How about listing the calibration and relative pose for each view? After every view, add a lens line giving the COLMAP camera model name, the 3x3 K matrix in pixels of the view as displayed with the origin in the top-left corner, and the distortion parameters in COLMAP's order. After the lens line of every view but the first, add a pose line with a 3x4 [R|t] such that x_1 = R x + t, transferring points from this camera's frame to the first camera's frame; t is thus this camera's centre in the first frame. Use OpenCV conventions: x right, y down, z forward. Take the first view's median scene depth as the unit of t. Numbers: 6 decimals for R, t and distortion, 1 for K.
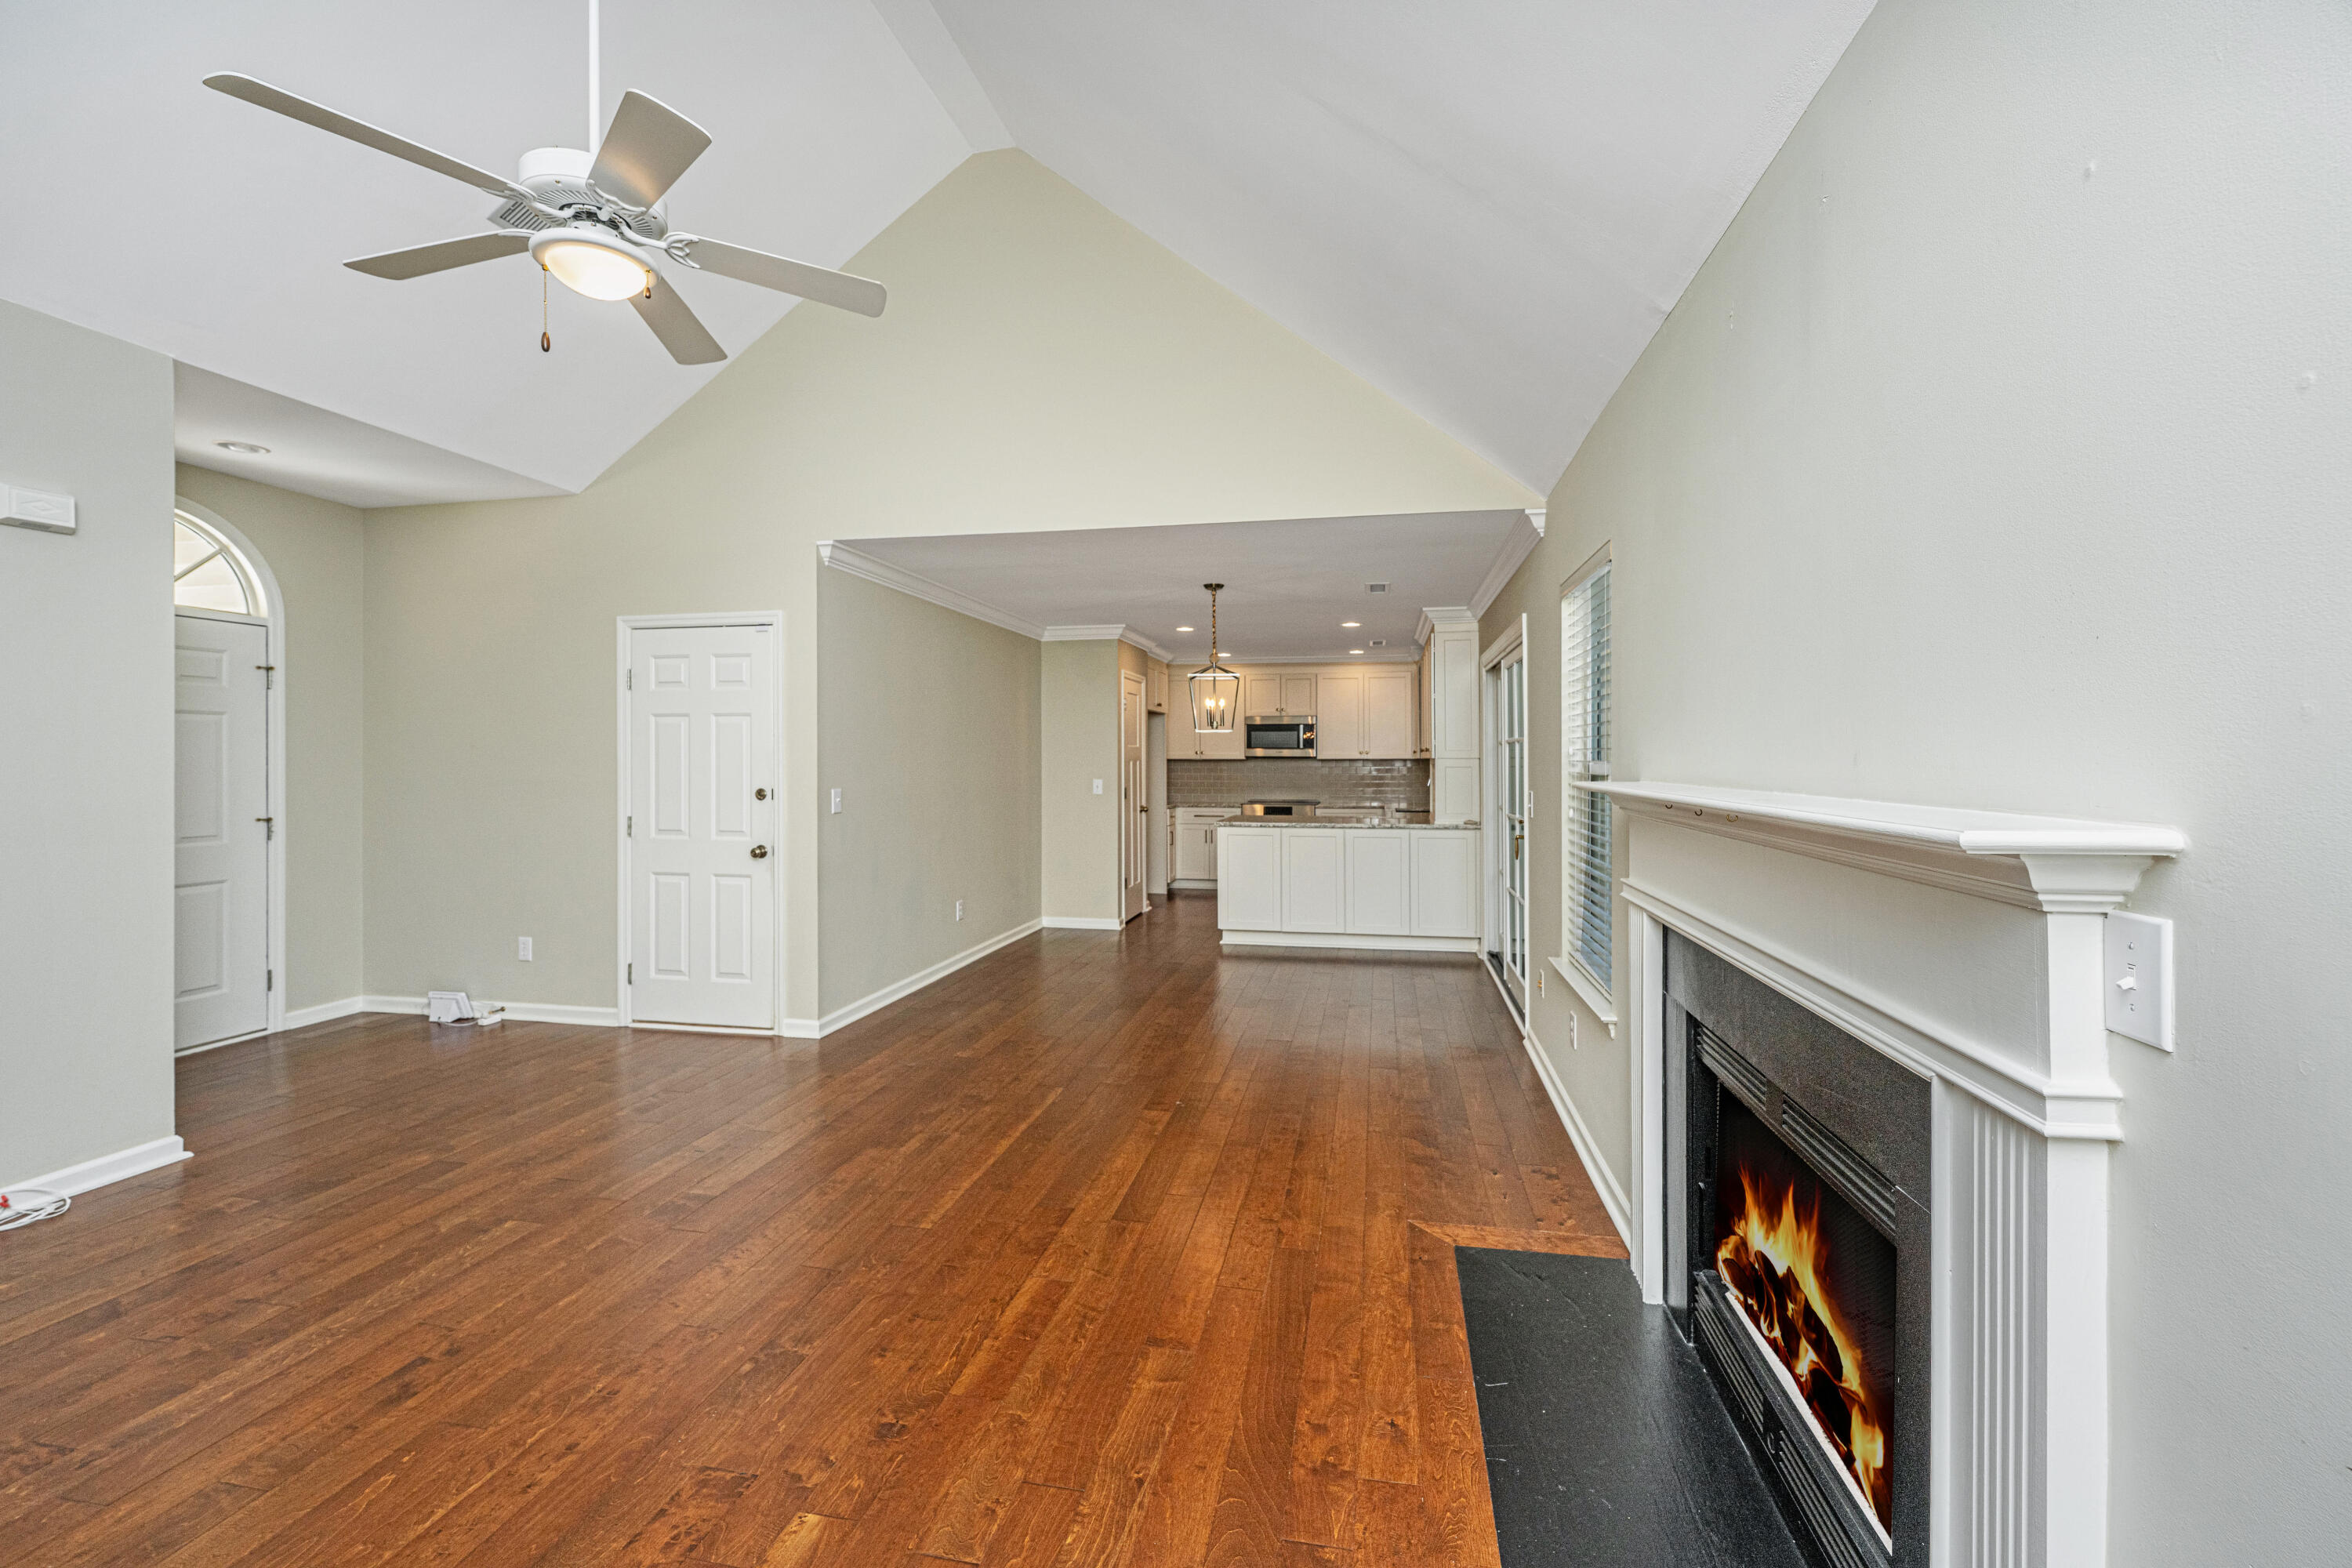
lens RADIAL K [[946.8, 0, 1186.2], [0, 946.8, 758.0], [0, 0, 1]] dist [-0.001449, -0.000239]
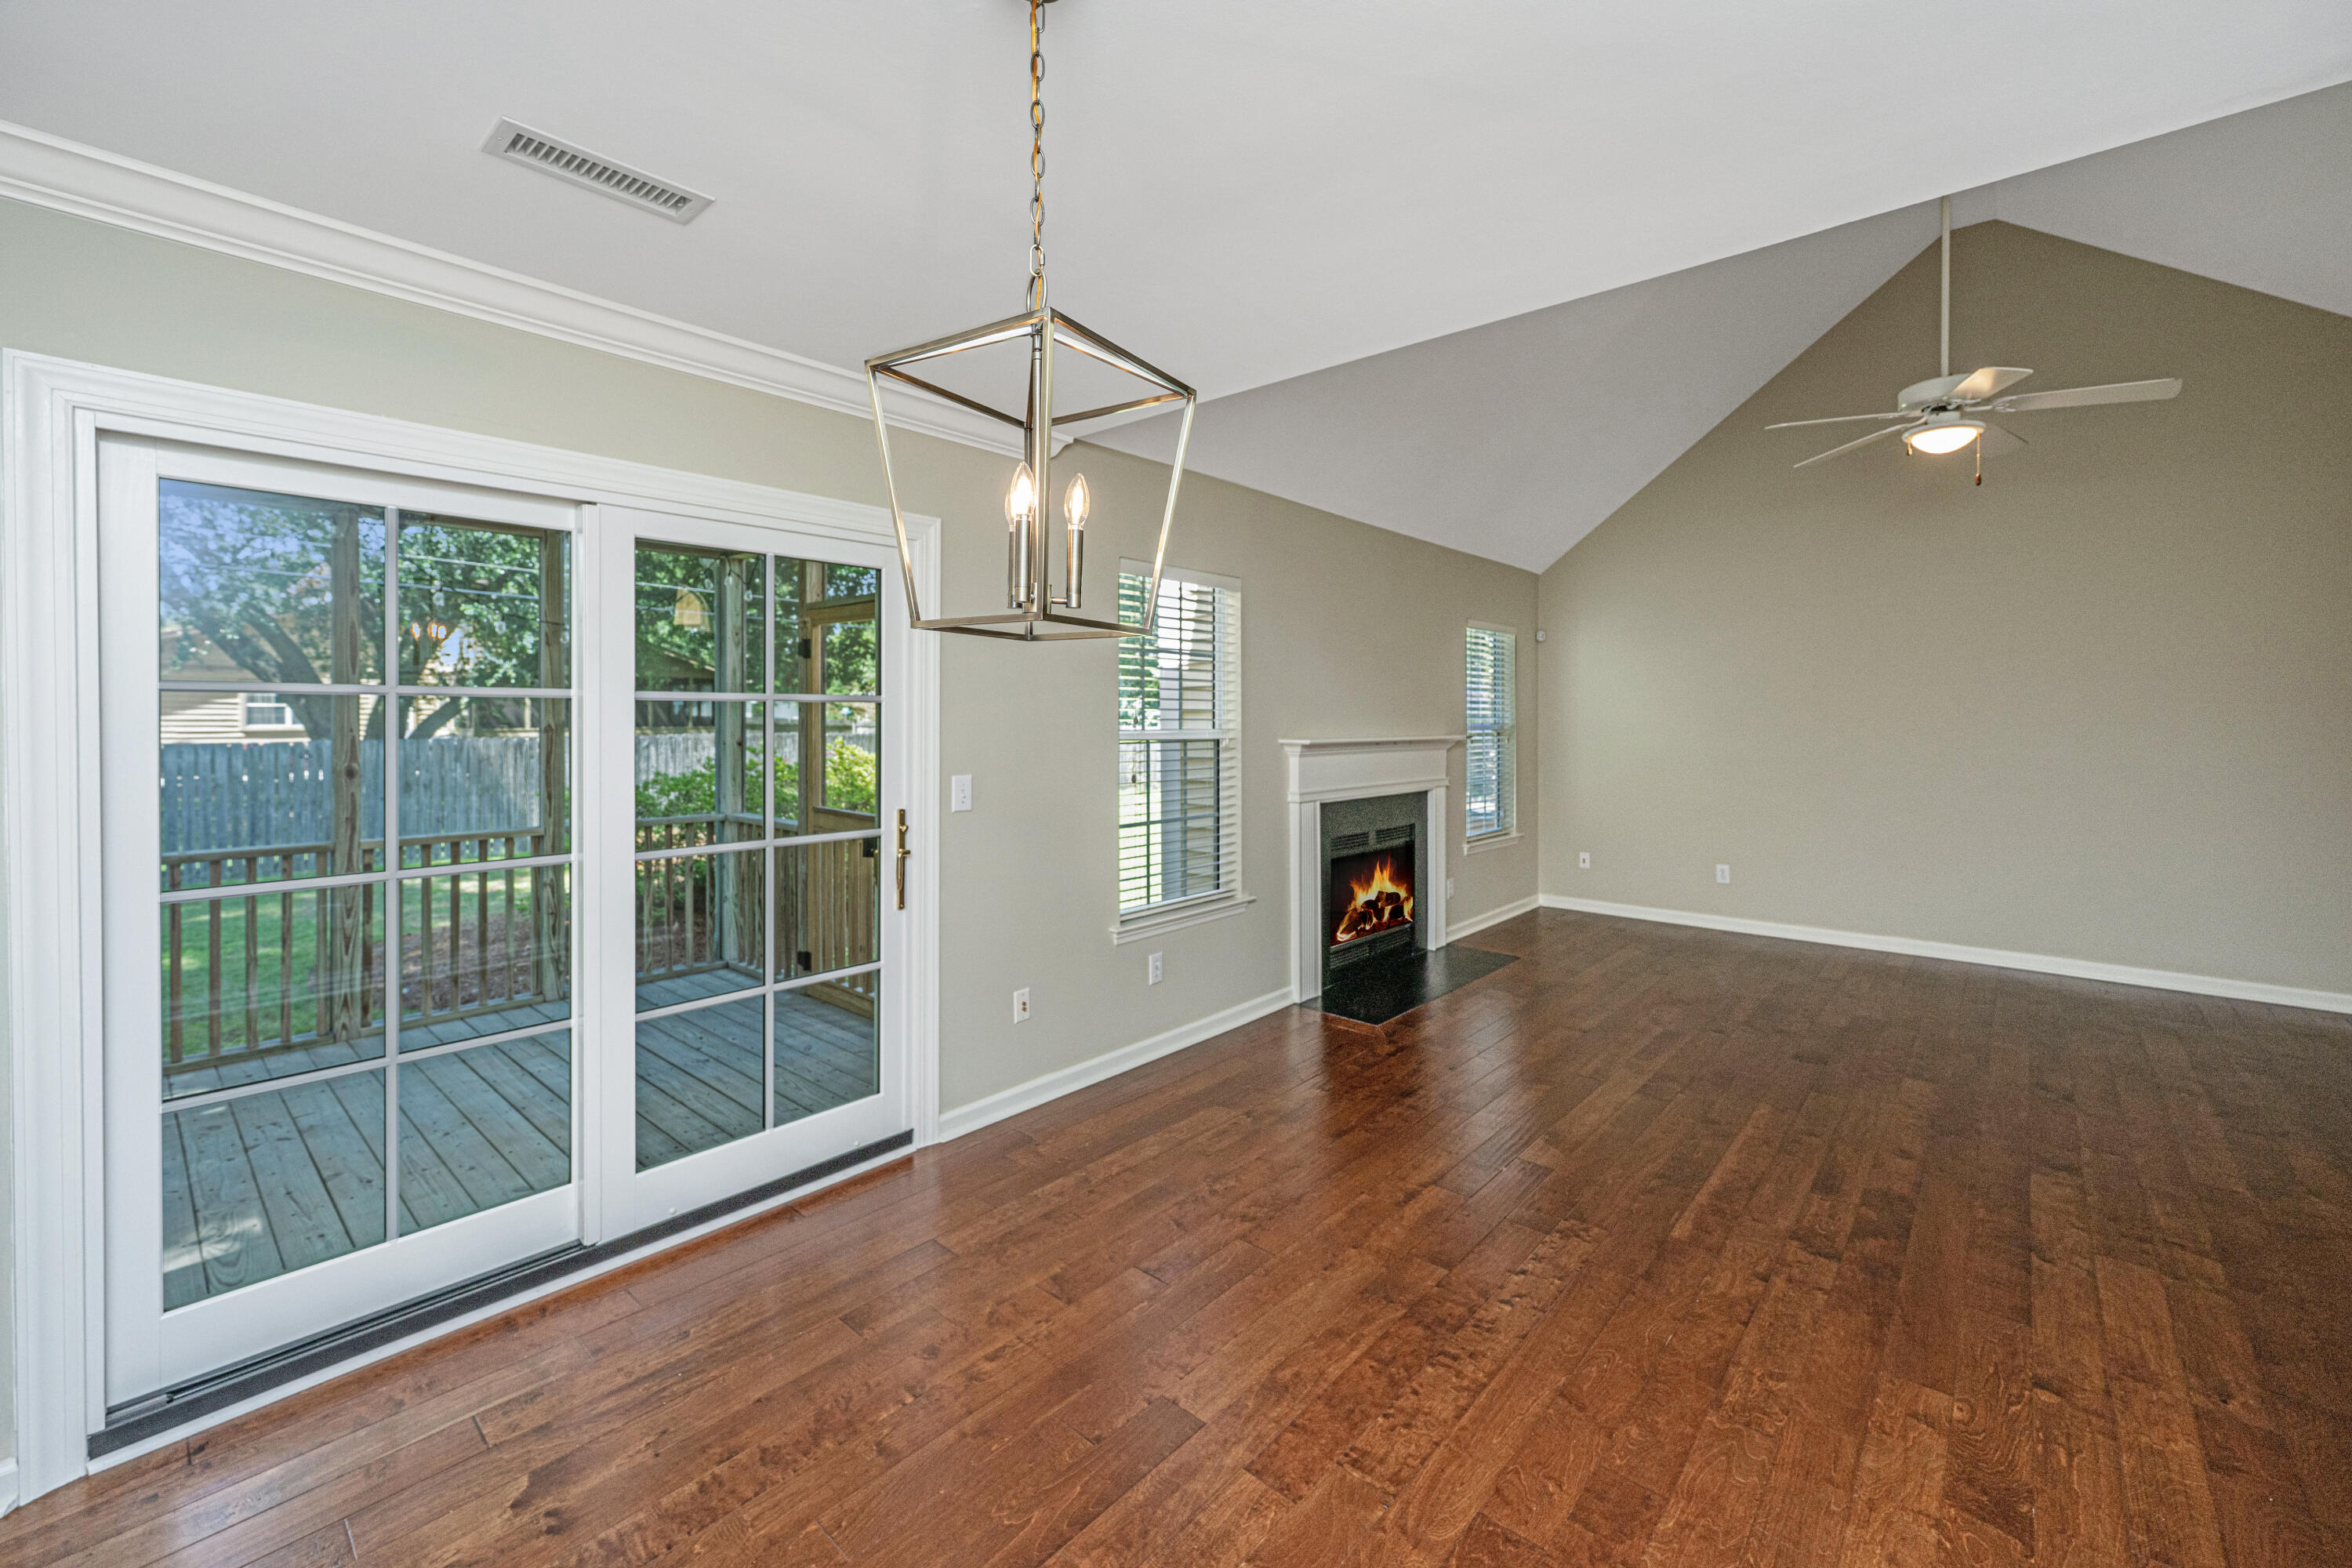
lens RADIAL K [[961.6, 0, 1195.8], [0, 961.6, 718.5], [0, 0, 1]] dist [-0.000775, 0.000059]
pose [[-0.872748, -0.000675, 0.488171, -0.067602], [0.001191, 0.999993, 0.003512, -0.004556], [-0.488170, 0.003647, -0.872741, 0.701508]]
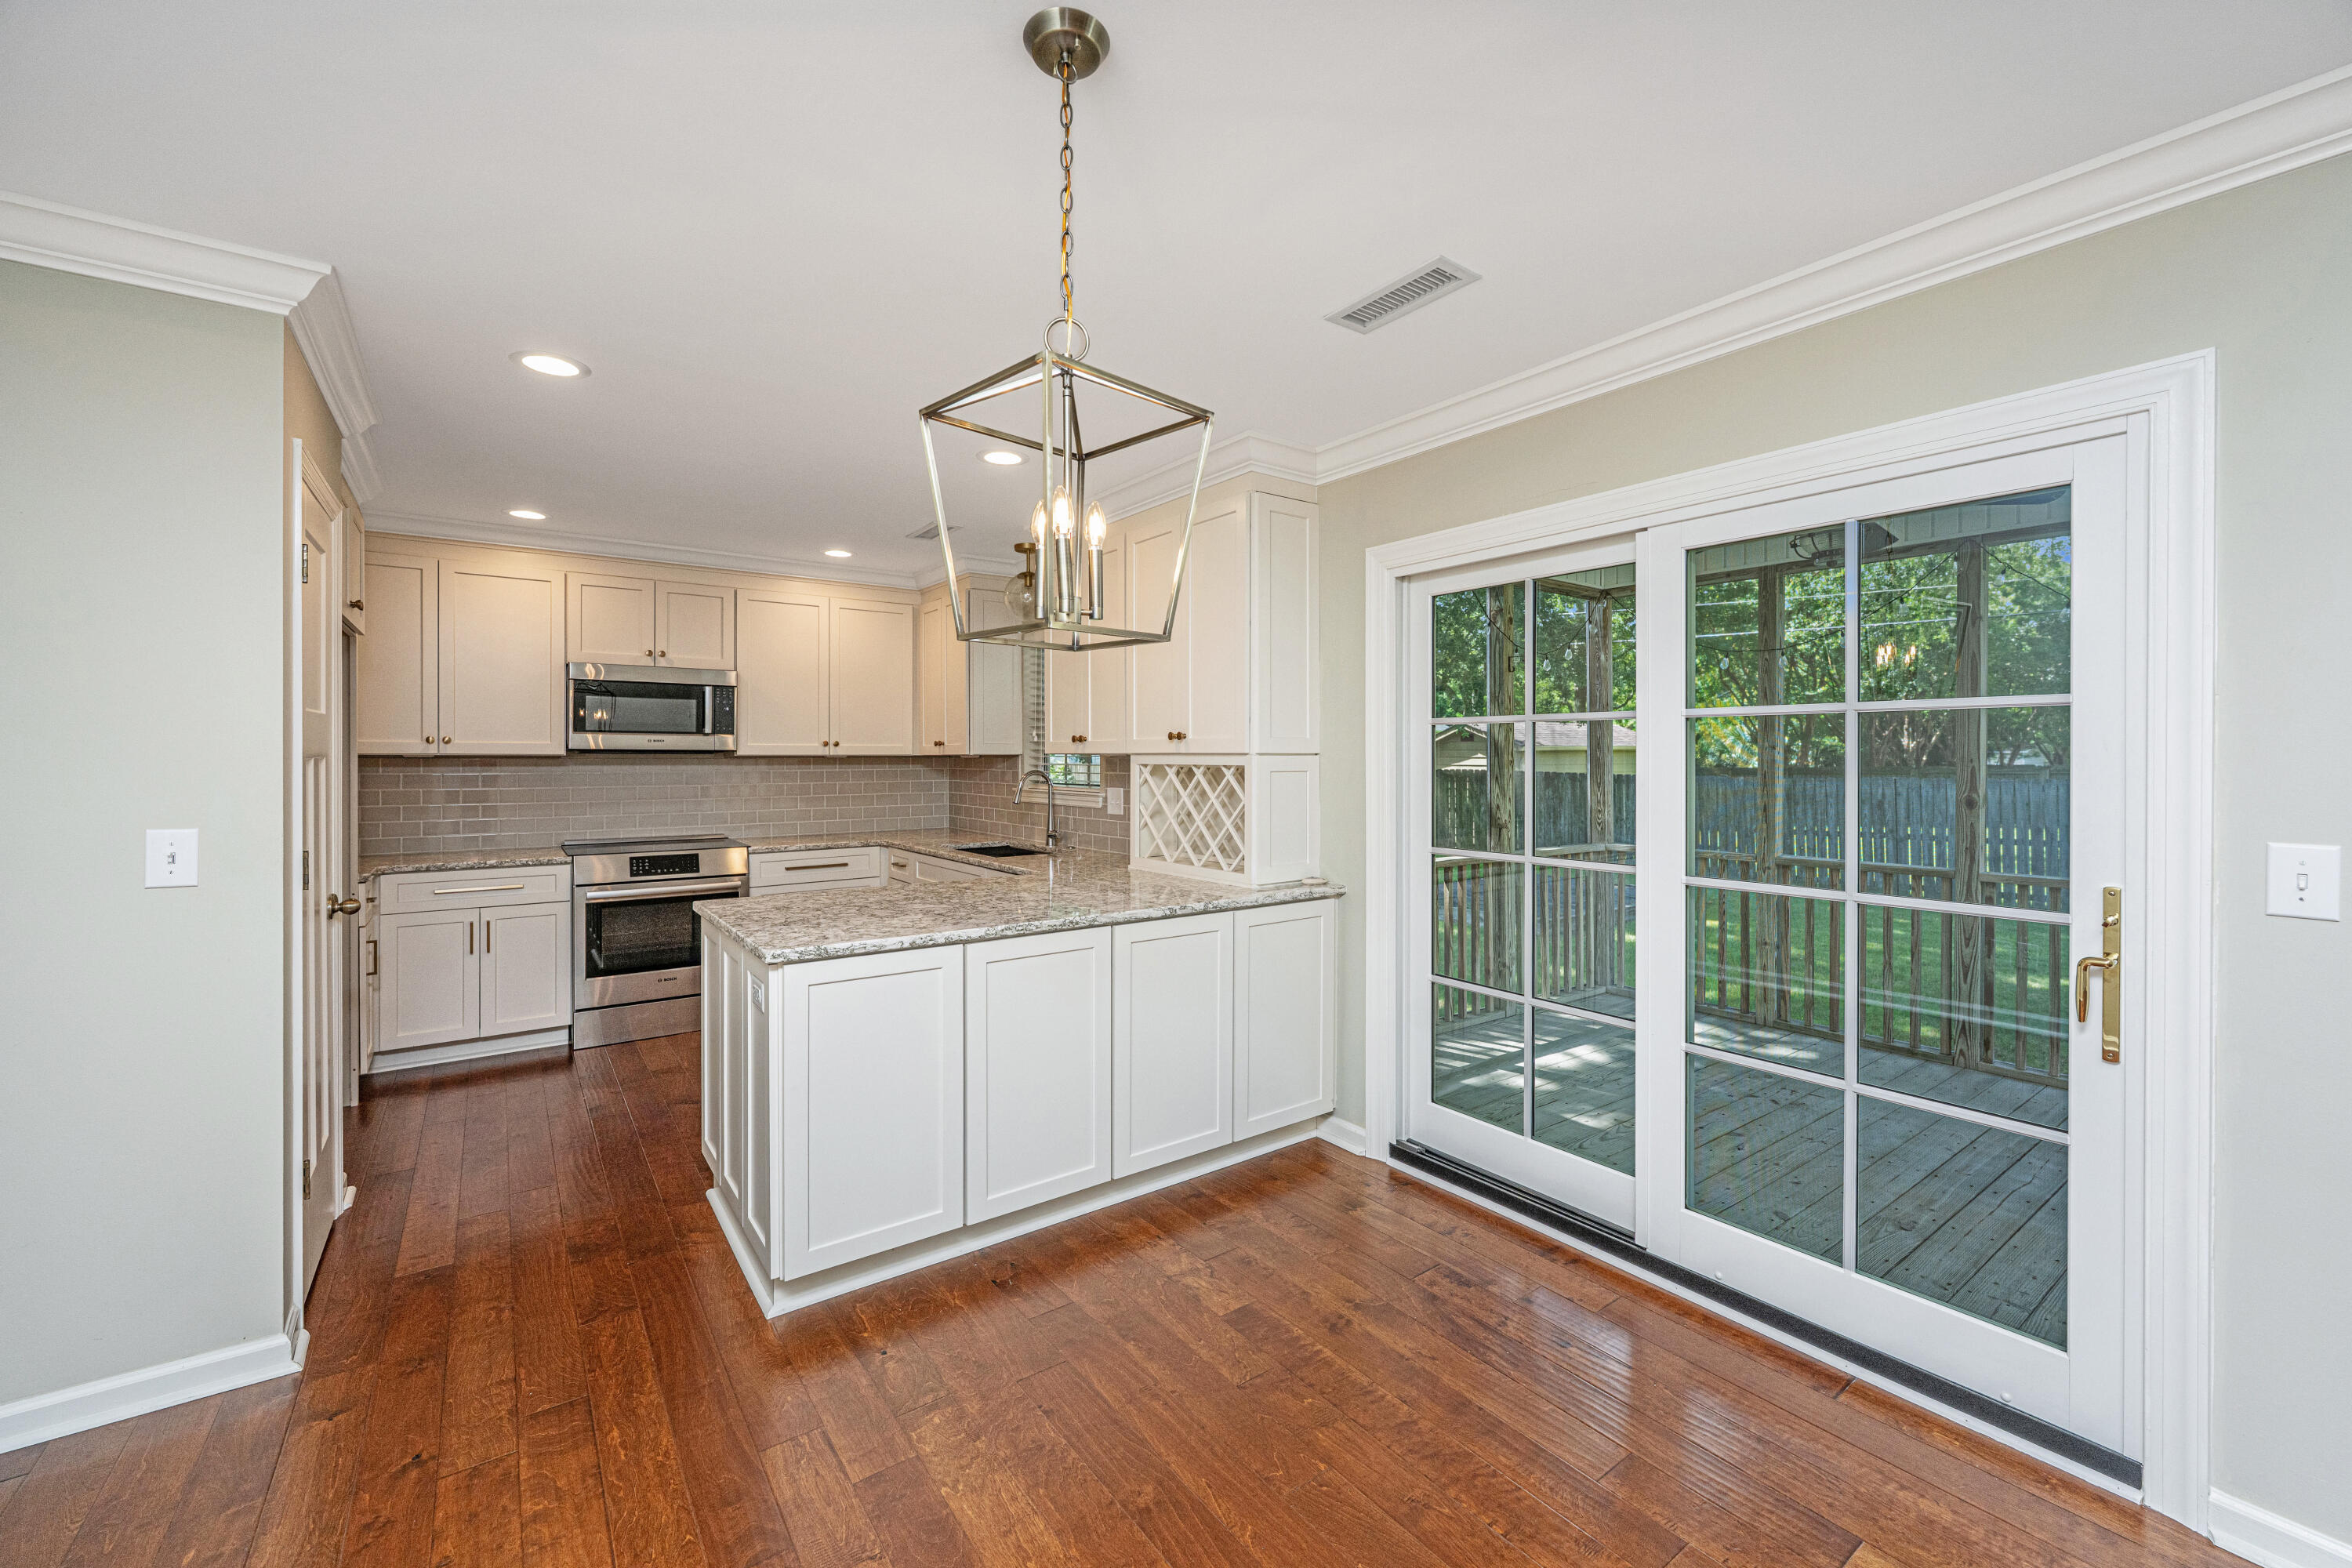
lens RADIAL K [[946.8, 0, 1186.2], [0, 946.8, 758.0], [0, 0, 1]] dist [-0.001449, -0.000239]
pose [[0.669075, 0.001530, 0.743194, -0.079902], [-0.002872, 0.999996, 0.000528, 0.001490], [-0.743190, -0.002488, 0.669076, 0.483923]]
